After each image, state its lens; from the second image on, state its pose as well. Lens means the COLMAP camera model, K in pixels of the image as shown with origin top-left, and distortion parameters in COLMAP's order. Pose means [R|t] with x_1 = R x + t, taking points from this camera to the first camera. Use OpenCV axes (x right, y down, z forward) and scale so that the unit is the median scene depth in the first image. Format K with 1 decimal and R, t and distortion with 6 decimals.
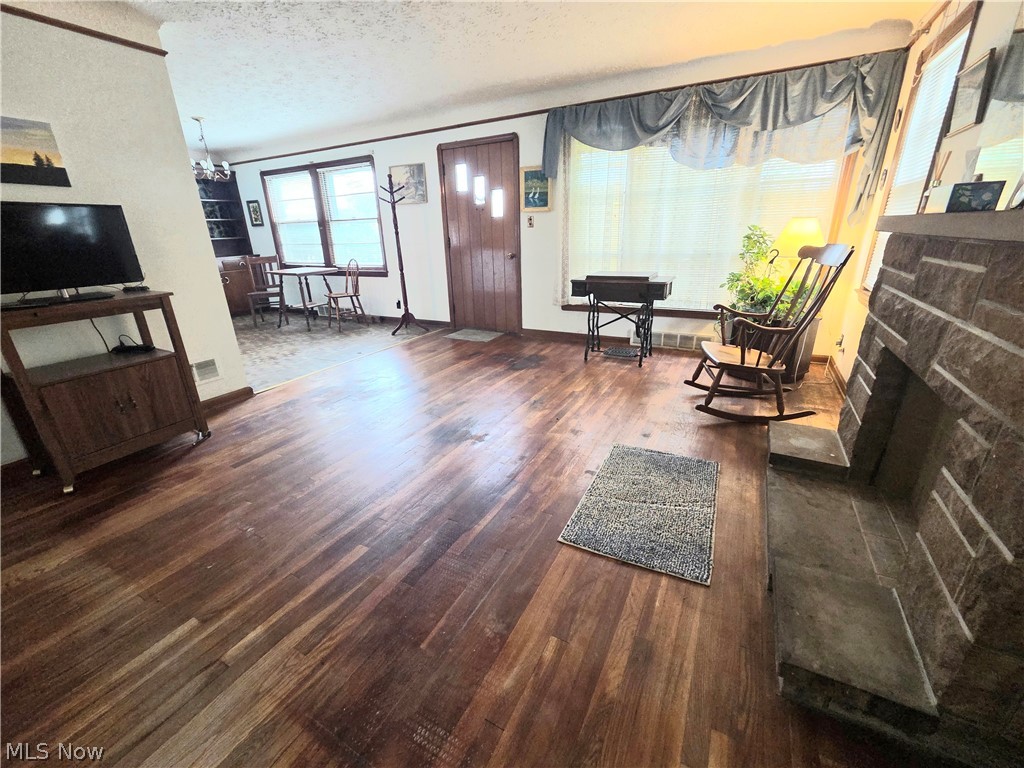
lens RADIAL K [[421.2, 0, 510.5], [0, 421.2, 384.2], [0, 0, 1]] dist [-0.000746, -0.000456]
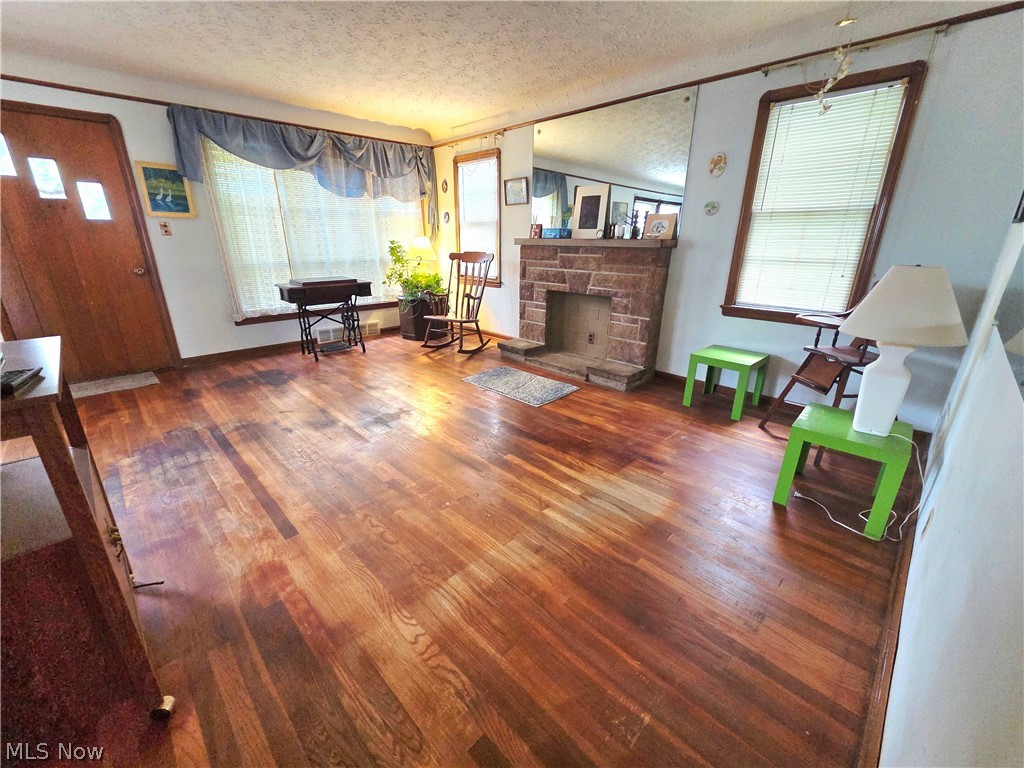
lens RADIAL K [[421.2, 0, 516.1], [0, 421.2, 385.2], [0, 0, 1]] dist [-0.000746, -0.000456]
pose [[0.287644, -0.287569, 0.913545, -0.765069], [0.317113, 0.928651, 0.192476, -0.050997], [-0.903714, 0.234333, 0.358313, 0.190693]]
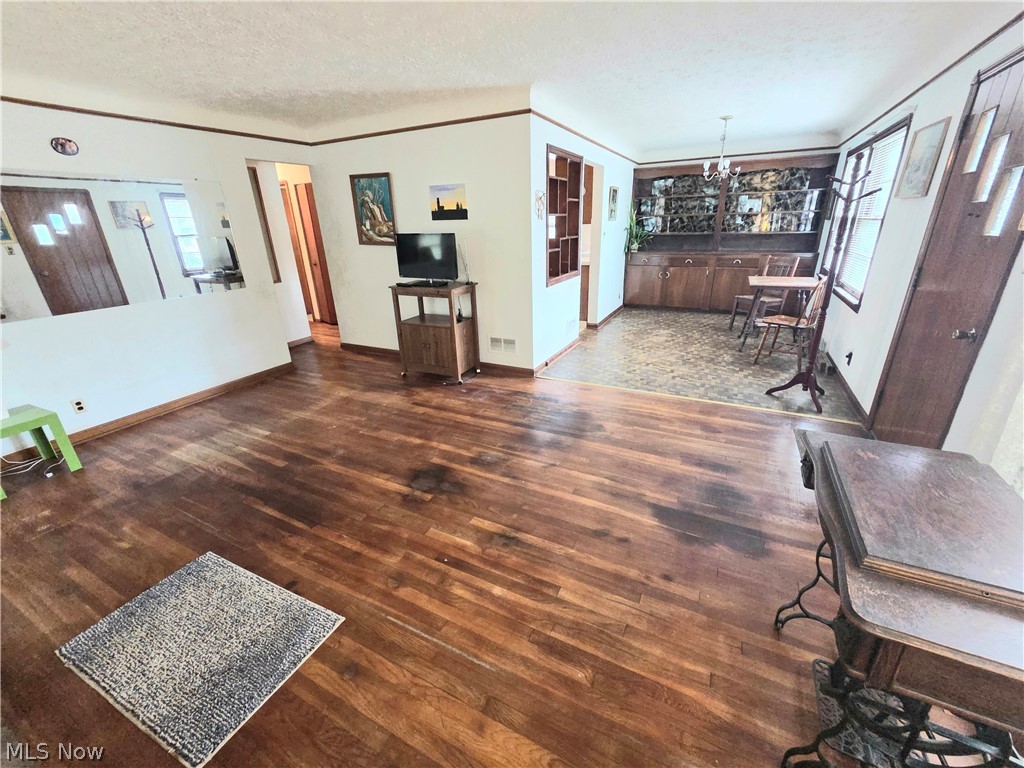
lens RADIAL K [[421.2, 0, 516.0], [0, 421.2, 383.7], [0, 0, 1]] dist [-0.000746, -0.000456]
pose [[0.027101, 0.387298, -0.921556, 0.508249], [-0.318460, 0.877206, 0.359294, -0.364683], [0.947549, 0.283742, 0.147112, 0.730127]]
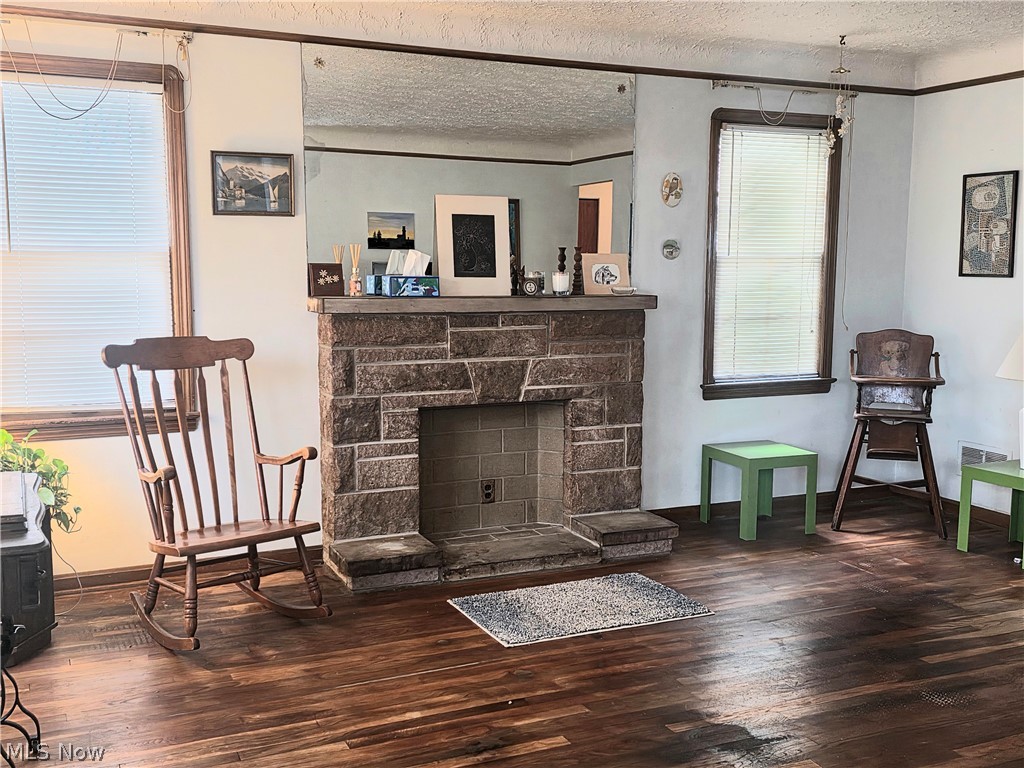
lens RADIAL K [[1076.8, 0, 519.1], [0, 1076.8, 385.4], [0, 0, 1]] dist [0.084280, 0.000000]
pose [[-0.801313, -0.048910, 0.596243, -0.472495], [0.221422, 0.901628, 0.371537, -0.538487], [-0.555761, 0.429739, -0.711656, 1.343368]]
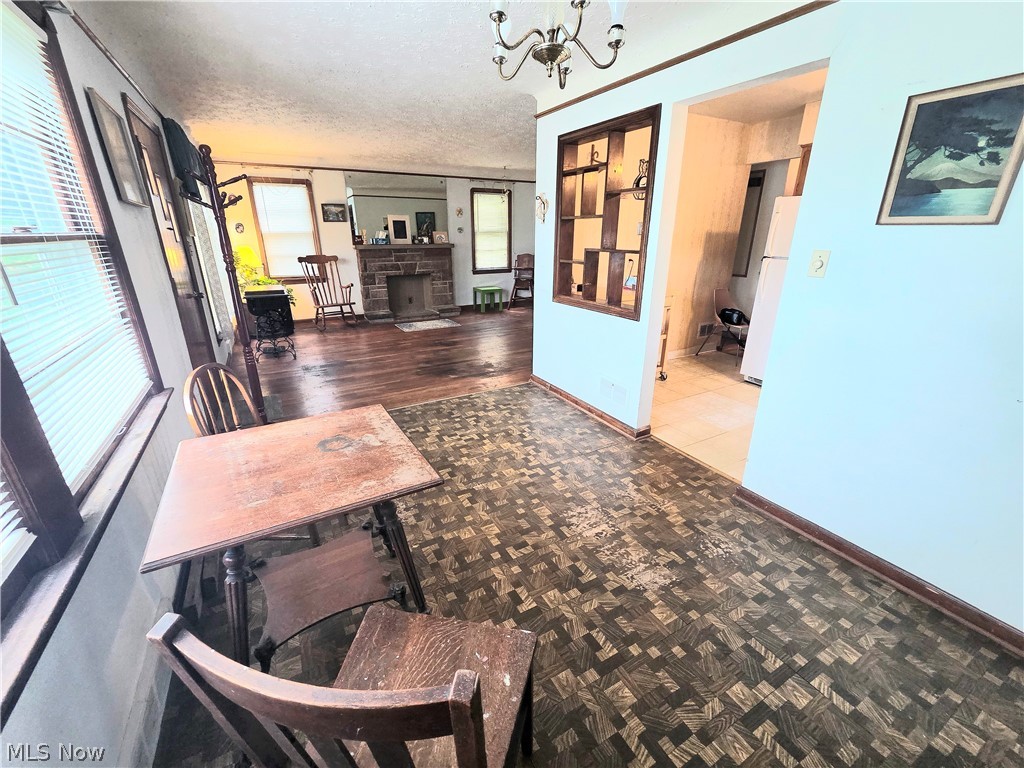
lens RADIAL K [[421.2, 0, 509.1], [0, 421.2, 383.4], [0, 0, 1]] dist [-0.000746, -0.000456]
pose [[-0.843753, -0.154638, 0.513973, -1.129922], [0.207810, 0.788789, 0.578469, -0.659152], [-0.494870, 0.594894, -0.633408, 1.718929]]
